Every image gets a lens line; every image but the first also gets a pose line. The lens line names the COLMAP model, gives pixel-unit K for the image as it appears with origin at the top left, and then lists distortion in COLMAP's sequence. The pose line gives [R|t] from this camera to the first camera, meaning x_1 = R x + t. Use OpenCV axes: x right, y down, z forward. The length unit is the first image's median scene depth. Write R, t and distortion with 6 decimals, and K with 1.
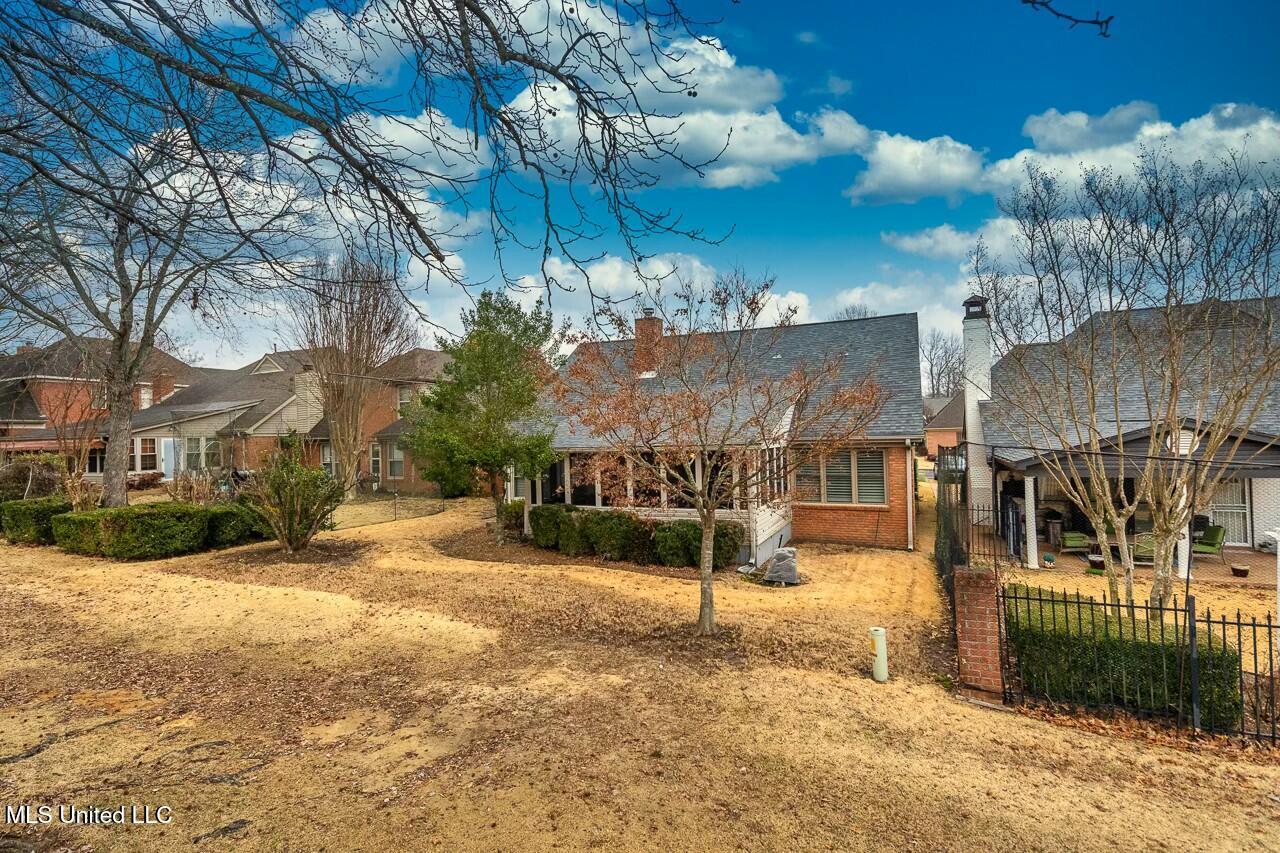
lens RADIAL K [[616.4, 0, 630.5], [0, 616.4, 382.5], [0, 0, 1]] dist [0.057430, -0.023269]
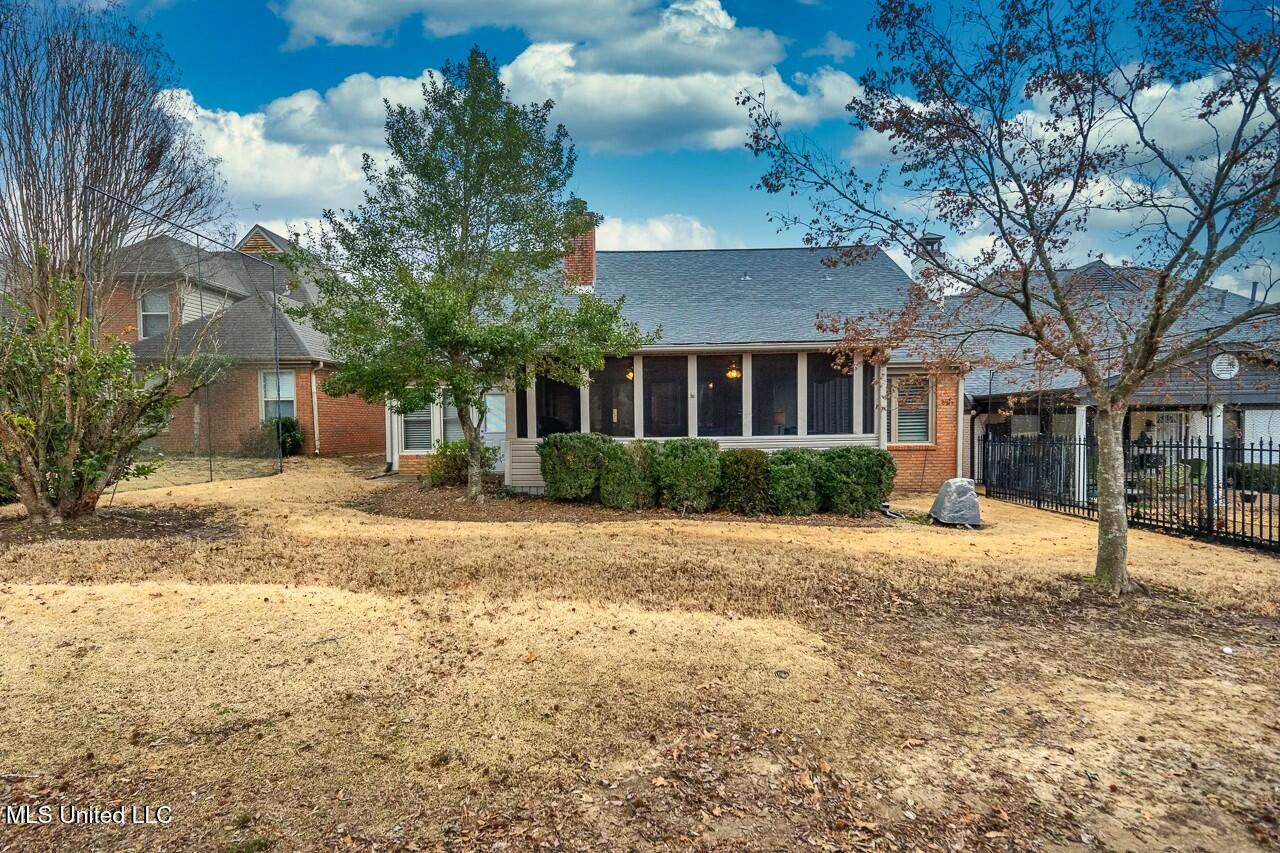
lens RADIAL K [[616.4, 0, 630.5], [0, 616.4, 382.5], [0, 0, 1]] dist [0.057430, -0.023269]
pose [[0.915137, 0.049132, 0.400137, -0.544763], [-0.052133, 0.998634, -0.003389, 0.231827], [-0.399757, -0.017759, 0.916449, 0.633770]]
